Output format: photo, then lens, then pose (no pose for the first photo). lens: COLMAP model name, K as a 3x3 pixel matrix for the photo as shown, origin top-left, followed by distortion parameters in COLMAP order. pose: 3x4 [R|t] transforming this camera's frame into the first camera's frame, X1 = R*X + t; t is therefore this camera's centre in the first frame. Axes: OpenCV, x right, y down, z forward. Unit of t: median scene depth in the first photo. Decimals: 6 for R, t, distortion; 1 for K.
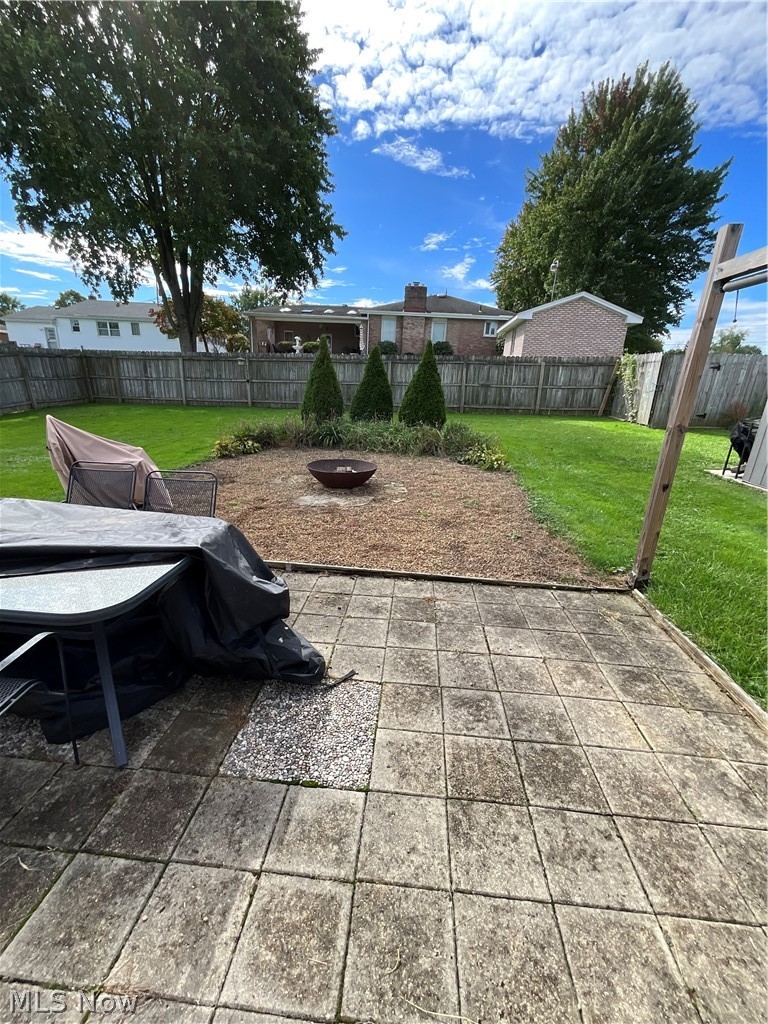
lens RADIAL K [[413.7, 0, 383.8], [0, 413.7, 514.6], [0, 0, 1]] dist [-0.000070, 0.001684]
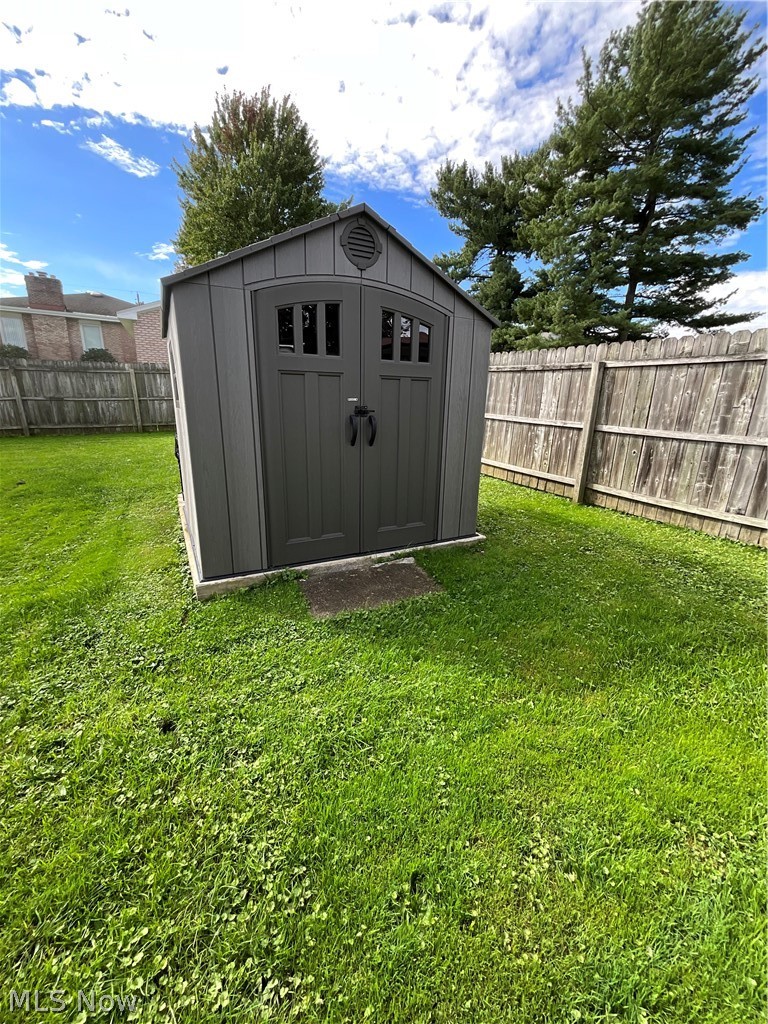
lens RADIAL K [[413.7, 0, 376.2], [0, 413.7, 522.3], [0, 0, 1]] dist [-0.000070, 0.001684]
pose [[0.857955, -0.168235, 0.485397, 0.319328], [0.175552, 0.983990, 0.030750, -0.005657], [-0.482799, 0.058830, 0.873753, 0.051566]]
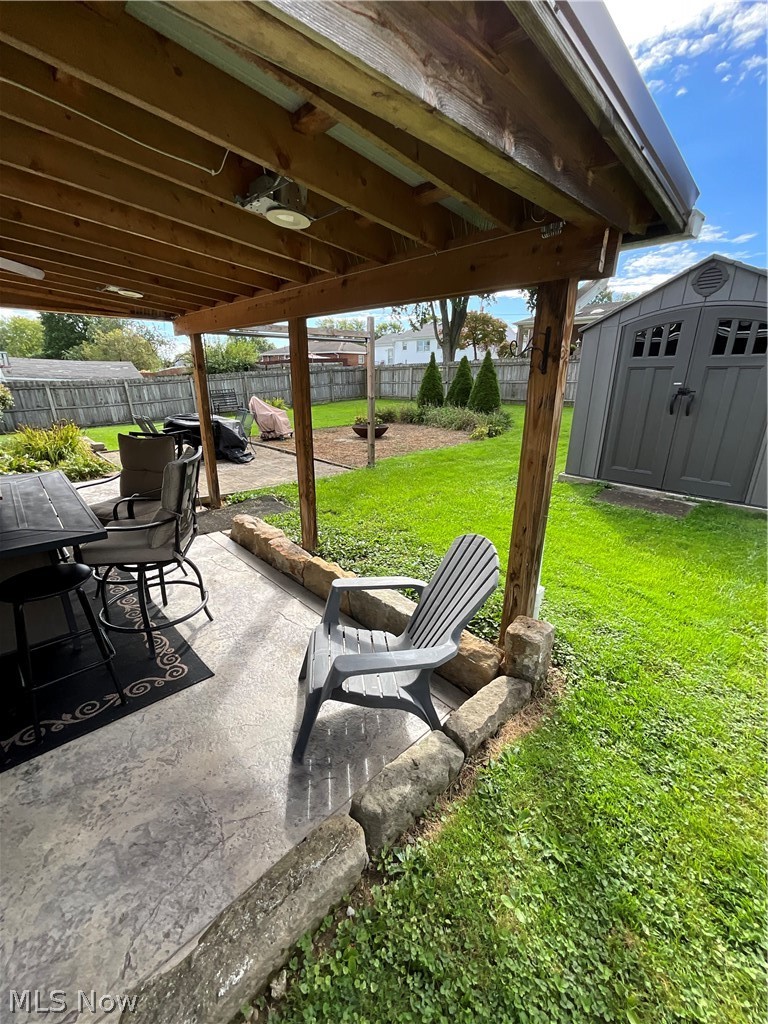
lens RADIAL K [[413.7, 0, 386.9], [0, 413.7, 518.6], [0, 0, 1]] dist [-0.000070, 0.001684]
pose [[0.746856, 0.183279, -0.639230, 0.471680], [-0.180575, 0.981045, 0.070305, 0.055940], [0.639999, 0.062921, 0.765795, -0.138622]]
